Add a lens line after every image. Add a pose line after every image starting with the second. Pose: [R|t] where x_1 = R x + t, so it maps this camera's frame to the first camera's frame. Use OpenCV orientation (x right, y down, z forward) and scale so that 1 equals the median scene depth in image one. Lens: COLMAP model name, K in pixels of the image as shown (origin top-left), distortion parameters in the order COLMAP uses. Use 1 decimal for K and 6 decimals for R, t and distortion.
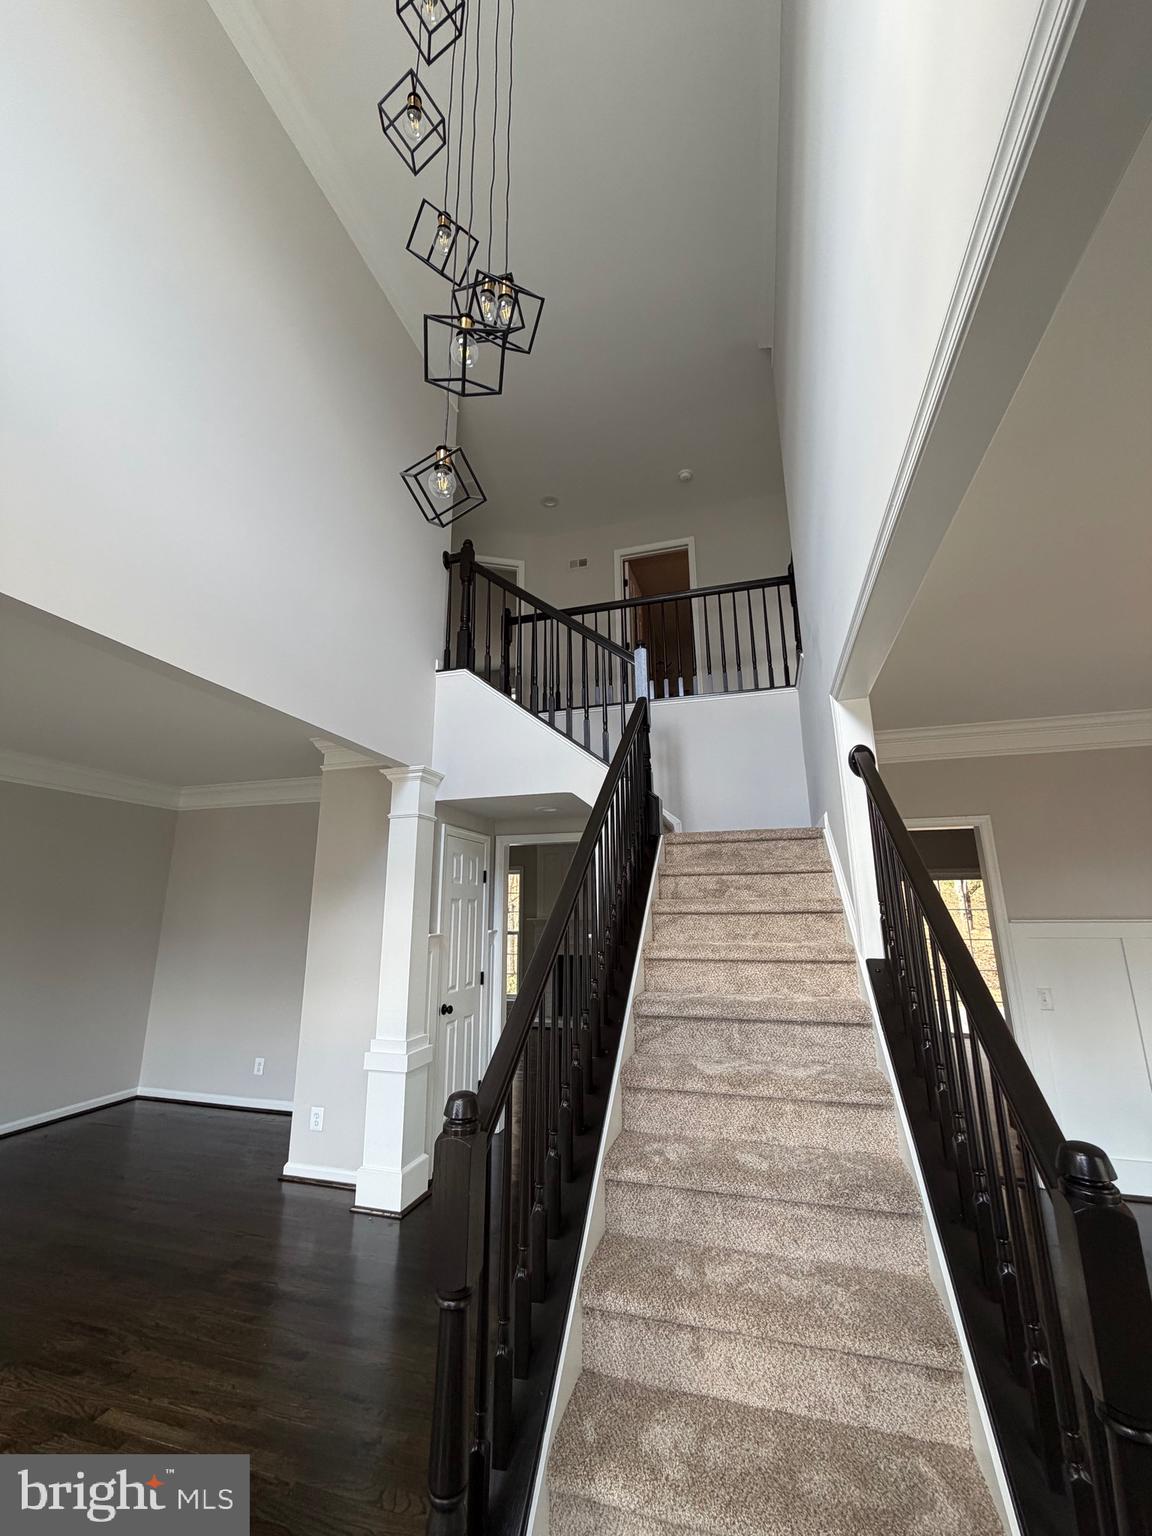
lens RADIAL K [[611.7, 0, 576.0], [0, 611.7, 768.0], [0, 0, 1]] dist [-0.000147, 0.000096]
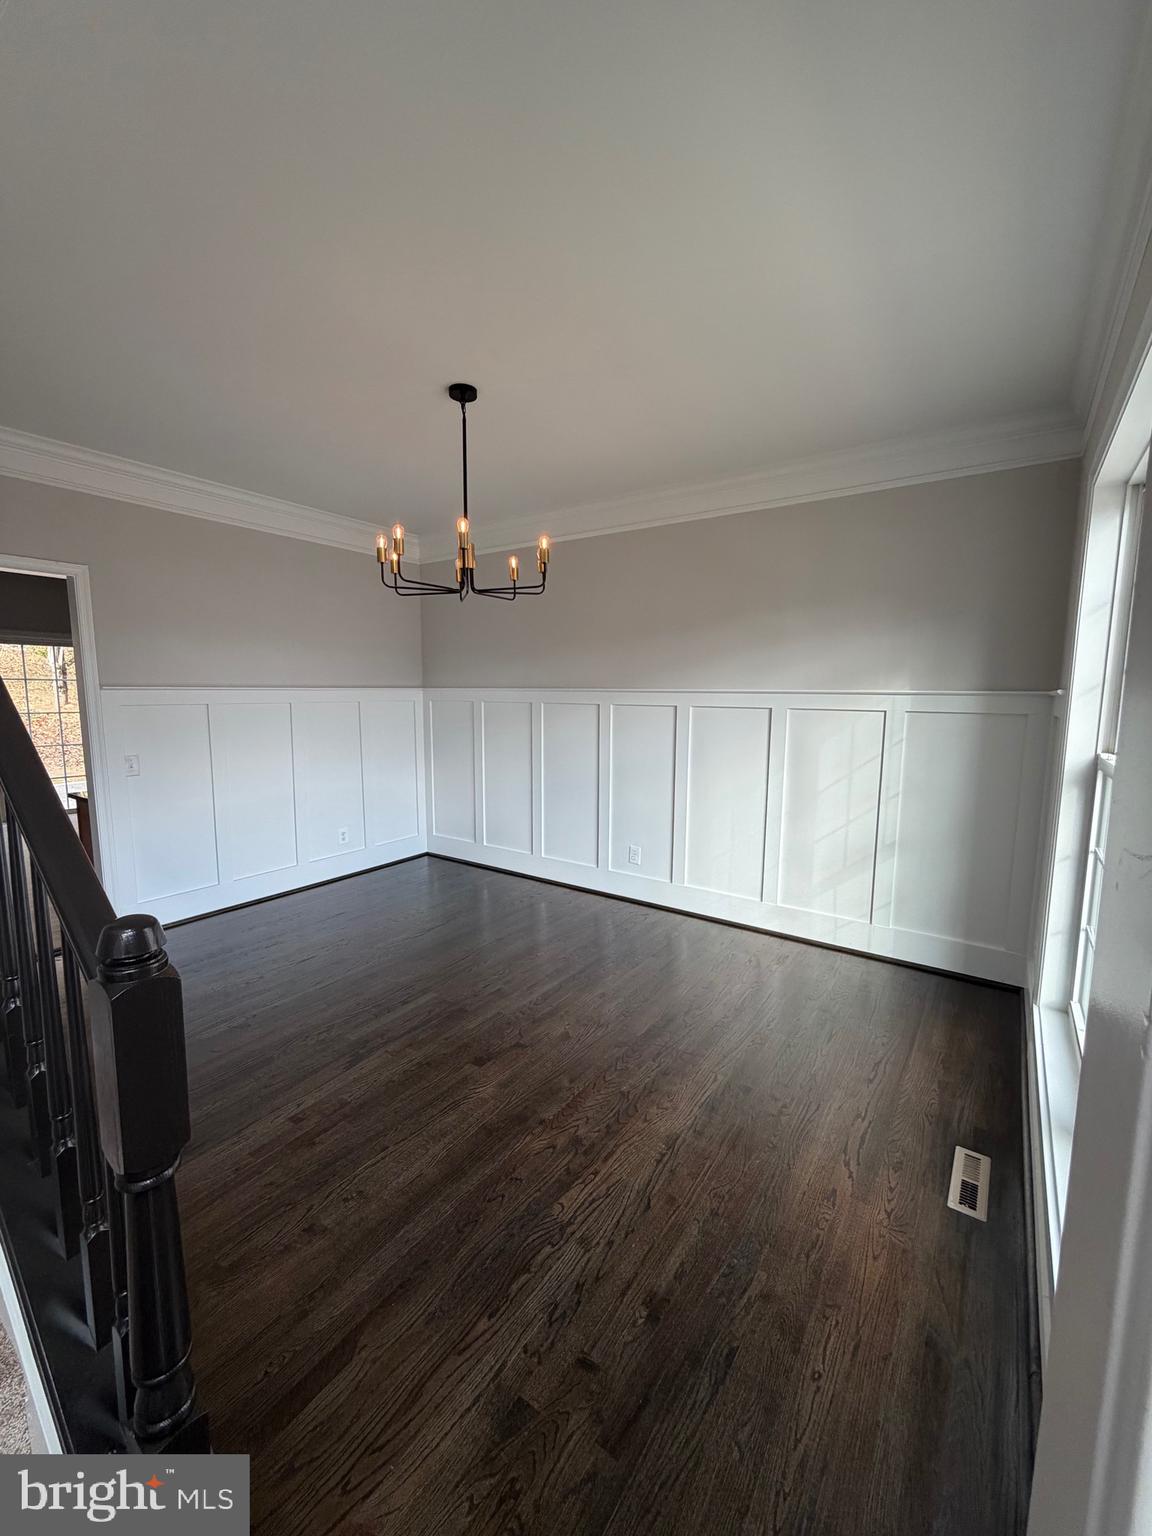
lens RADIAL K [[611.7, 0, 576.0], [0, 611.7, 768.0], [0, 0, 1]] dist [-0.000147, 0.000096]
pose [[0.316278, -0.107563, 0.942549, 0.259326], [-0.232195, 0.954554, 0.186848, 0.125083], [-0.919812, -0.277951, 0.276929, 0.273487]]
